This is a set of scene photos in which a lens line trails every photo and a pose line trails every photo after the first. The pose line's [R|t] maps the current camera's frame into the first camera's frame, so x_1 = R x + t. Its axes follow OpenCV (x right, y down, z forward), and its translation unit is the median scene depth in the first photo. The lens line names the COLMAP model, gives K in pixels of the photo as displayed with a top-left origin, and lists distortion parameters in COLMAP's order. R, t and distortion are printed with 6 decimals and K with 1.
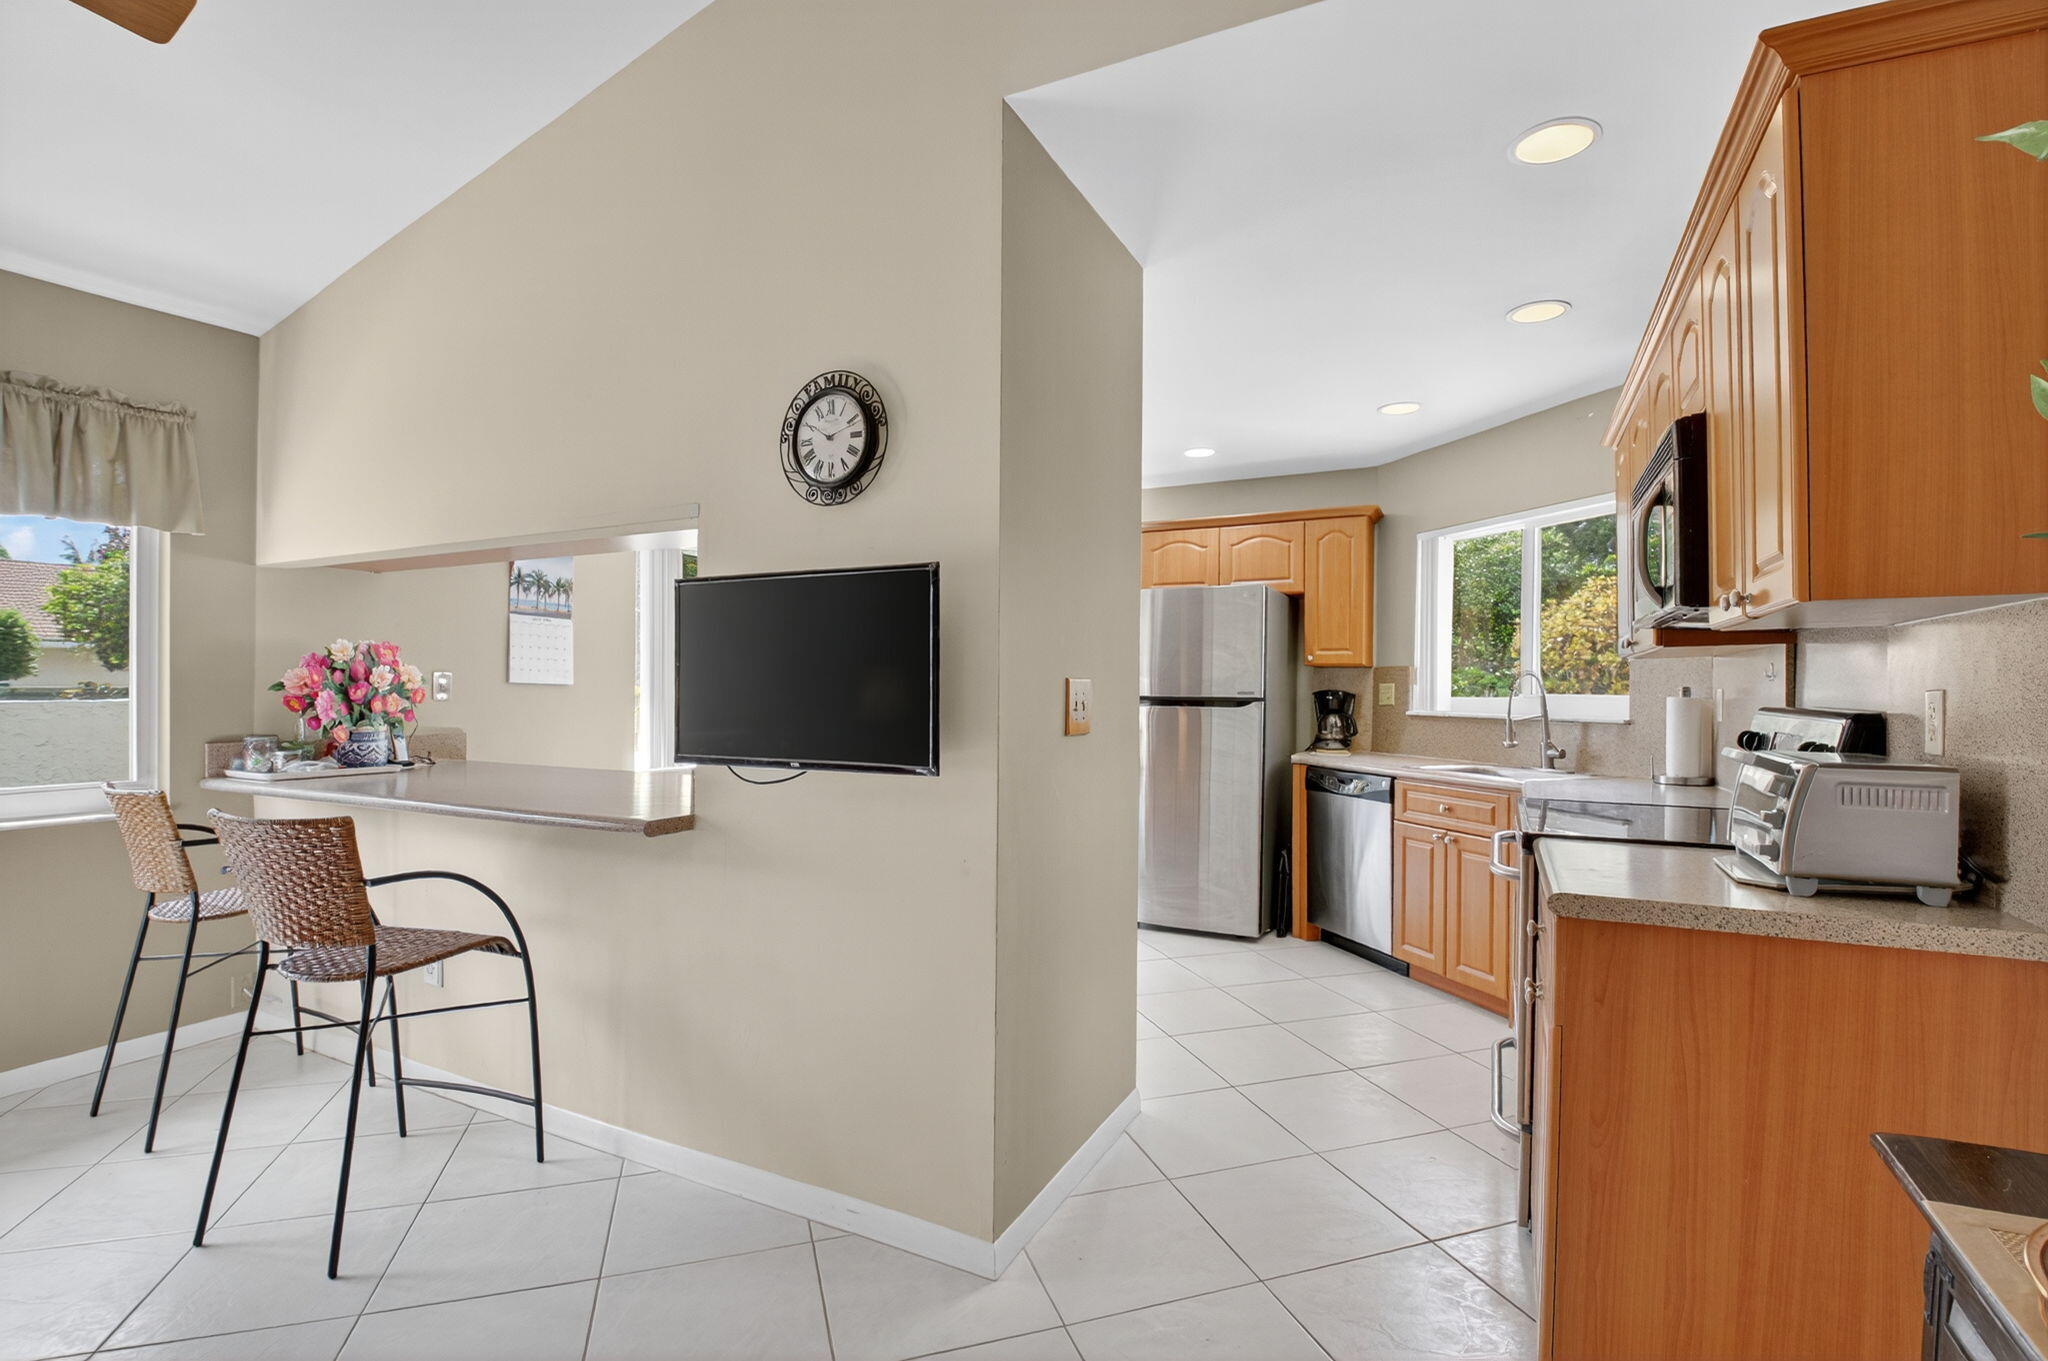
lens RADIAL K [[954.1, 0, 1024.0], [0, 954.1, 680.5], [0, 0, 1]] dist [-0.012777, -0.000362]
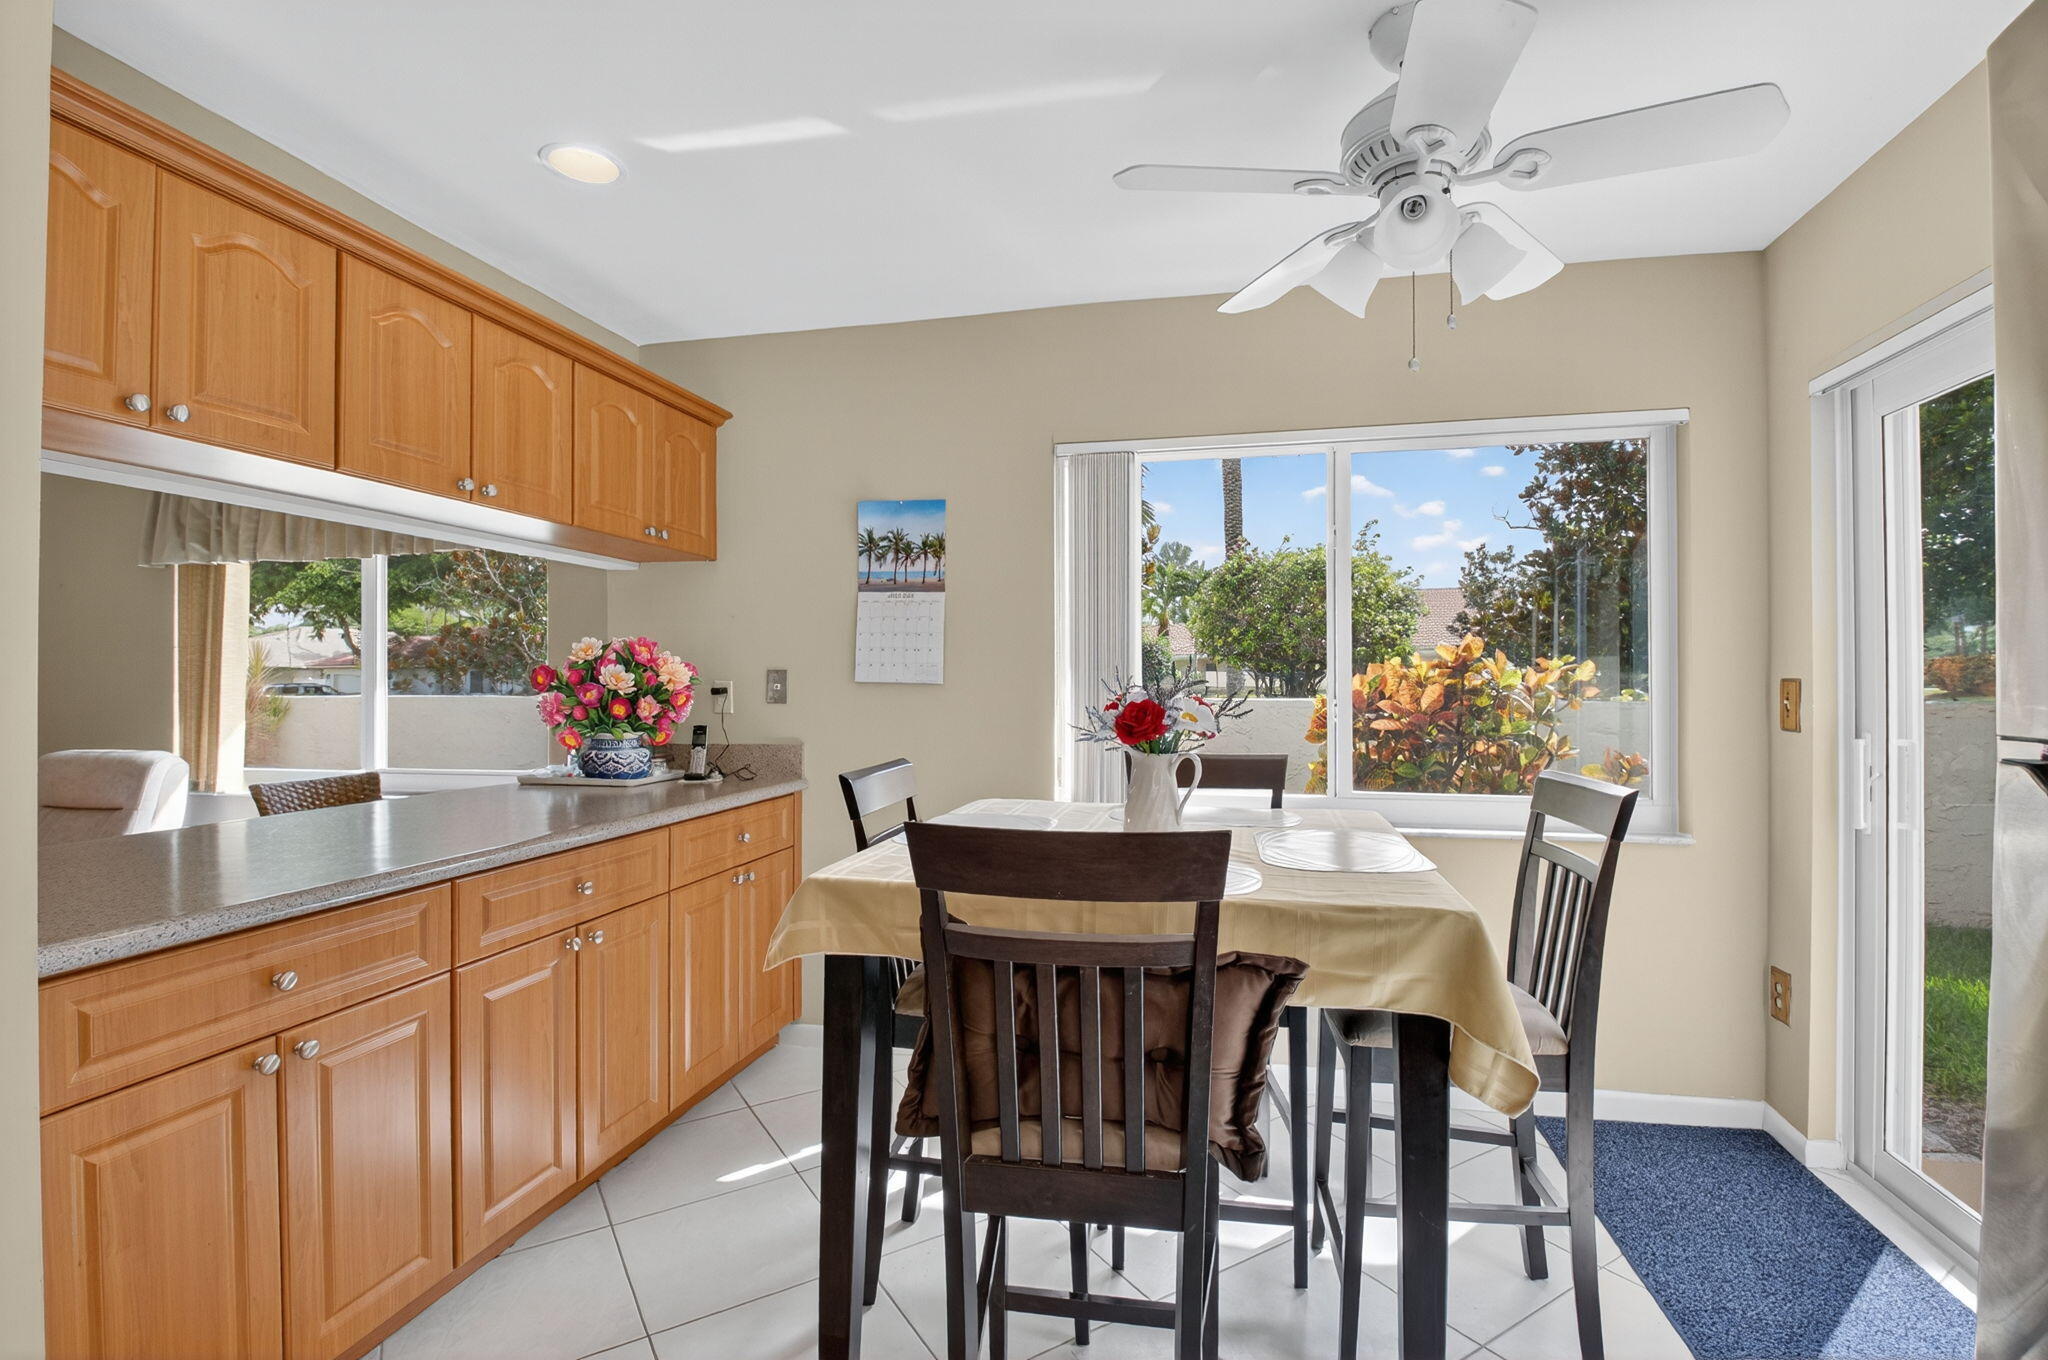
lens RADIAL K [[920.9, 0, 1026.9], [0, 920.9, 674.1], [0, 0, 1]] dist [0.021971, -0.034072]
pose [[0.246164, -0.014640, -0.969118, 0.243102], [0.011009, 0.999864, -0.012308, 0.007483], [0.969166, -0.007639, 0.246292, 1.088636]]
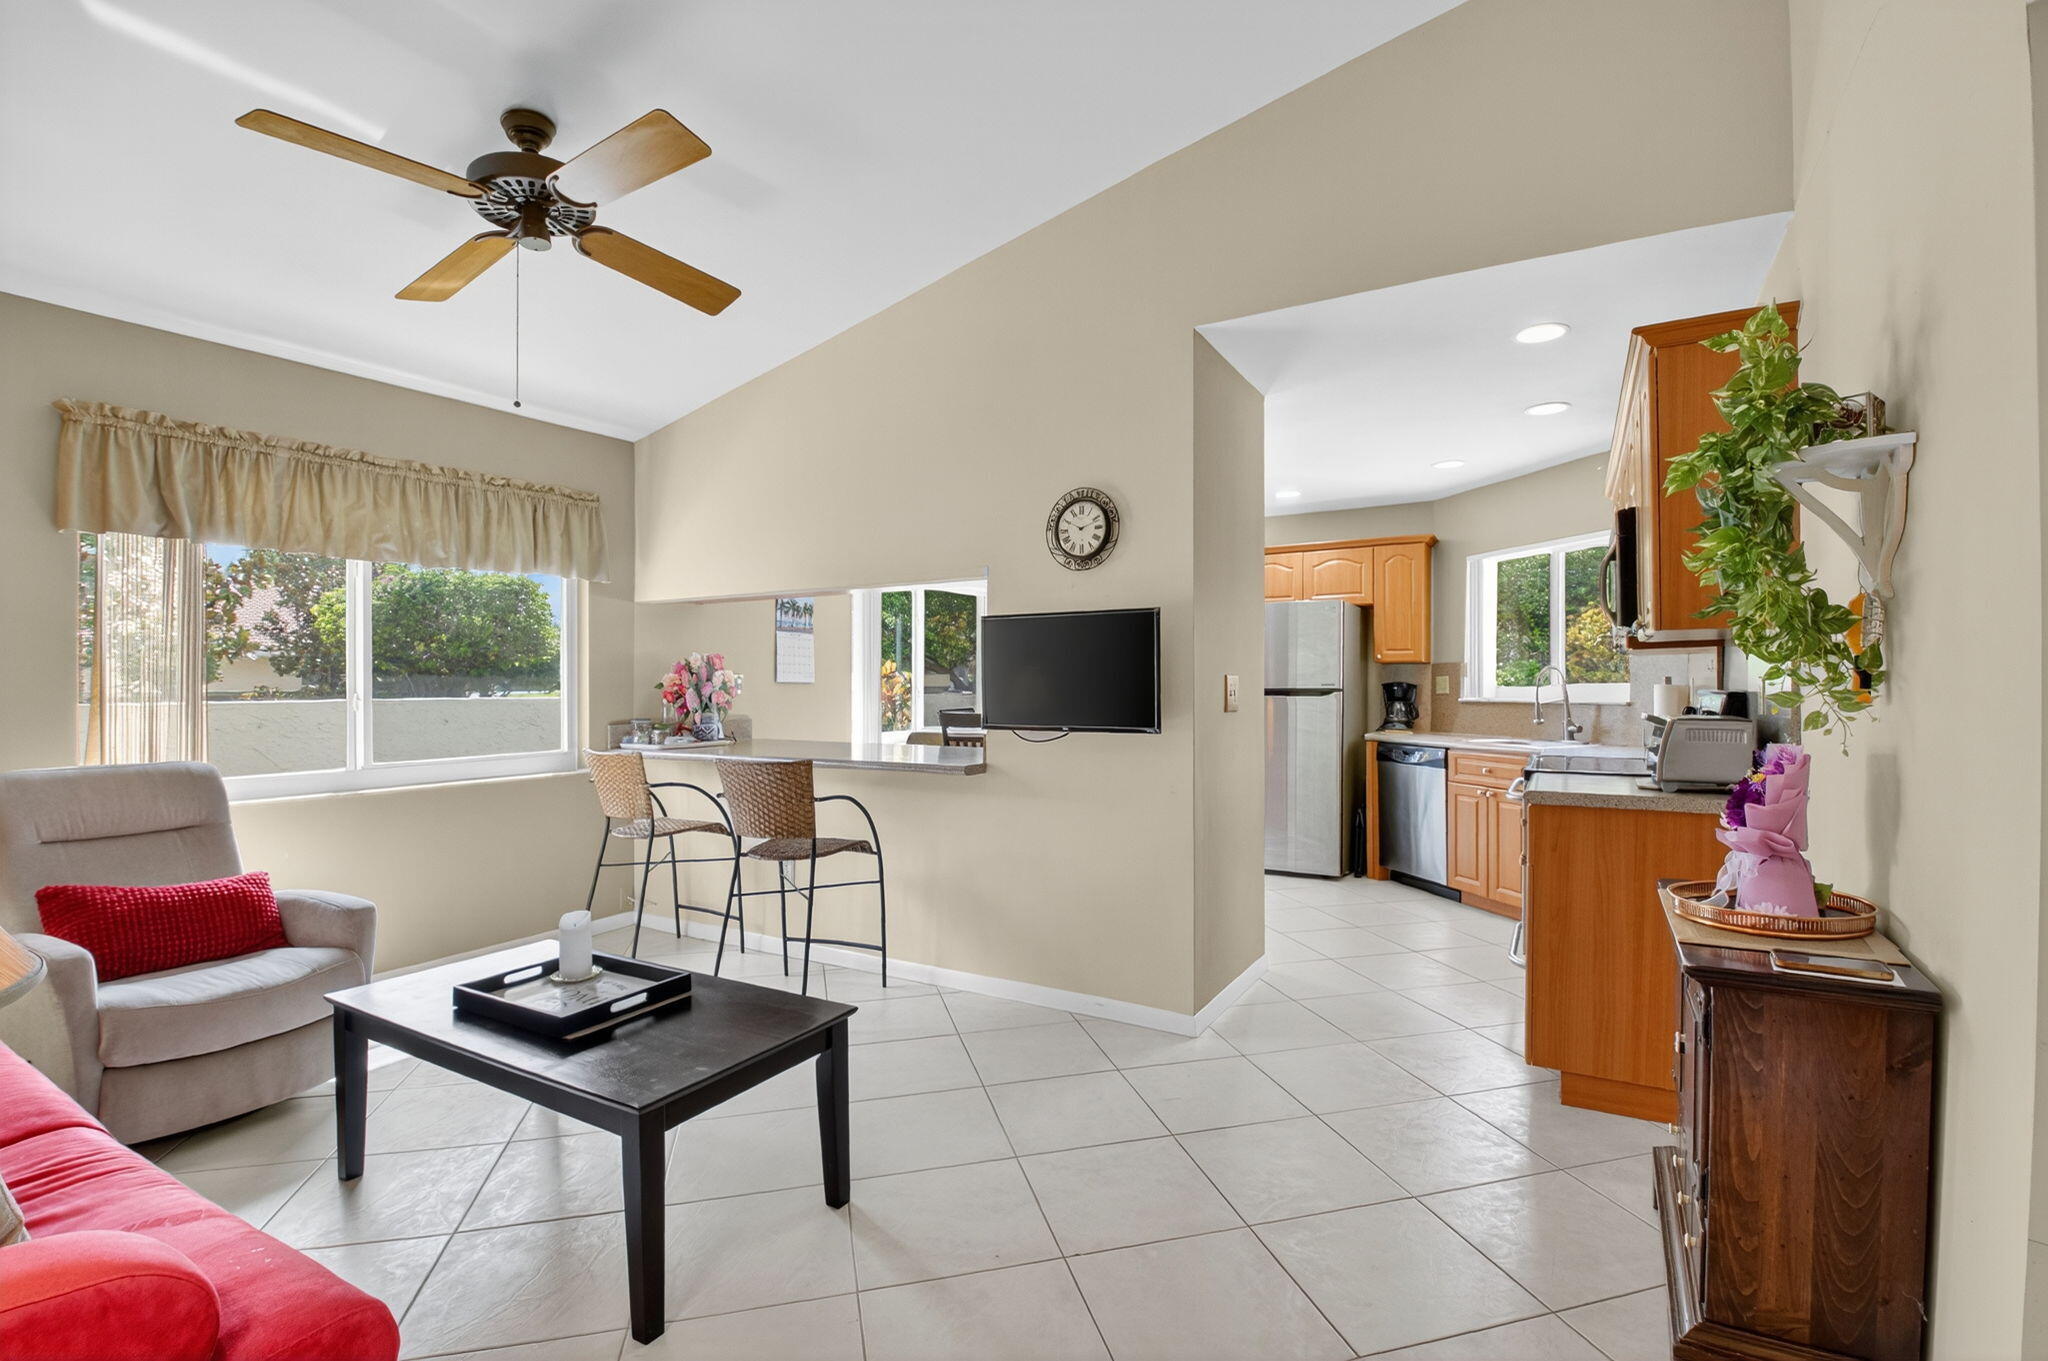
lens RADIAL K [[920.9, 0, 1026.9], [0, 920.9, 674.6], [0, 0, 1]] dist [0.021971, -0.034072]
pose [[0.997738, -0.009187, -0.066592, -0.111431], [0.009027, 0.999956, -0.002693, -0.001234], [0.066614, 0.002086, 0.997777, -0.332197]]
